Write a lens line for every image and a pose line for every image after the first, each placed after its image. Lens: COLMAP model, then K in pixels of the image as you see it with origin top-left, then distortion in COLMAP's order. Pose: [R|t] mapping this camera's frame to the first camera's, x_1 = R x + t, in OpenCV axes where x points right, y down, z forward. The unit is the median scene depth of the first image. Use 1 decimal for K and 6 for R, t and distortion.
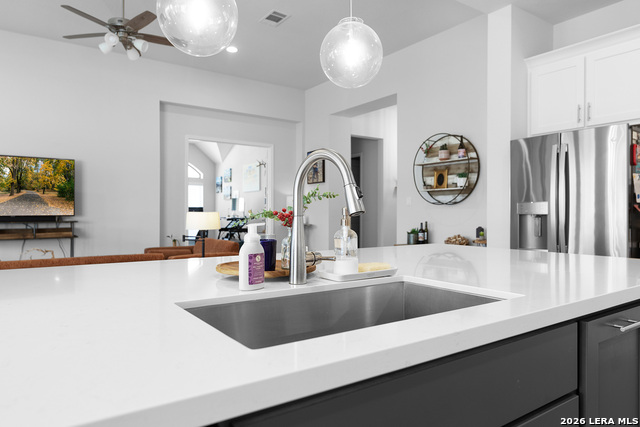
lens RADIAL K [[418.9, 0, 320.0], [0, 418.9, 213.5], [0, 0, 1]] dist [0.001627, 0.000290]
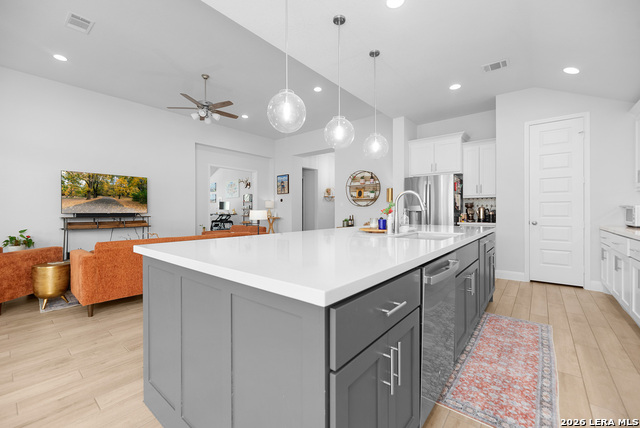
lens RADIAL K [[267.2, 0, 320.0], [0, 267.2, 214.0], [0, 0, 1]] dist [0.001489, 0.000182]
pose [[0.962806, -0.005433, 0.270137, -0.224580], [0.002949, 0.999950, 0.009602, 0.001855], [-0.270176, -0.008449, 0.962774, -0.155729]]
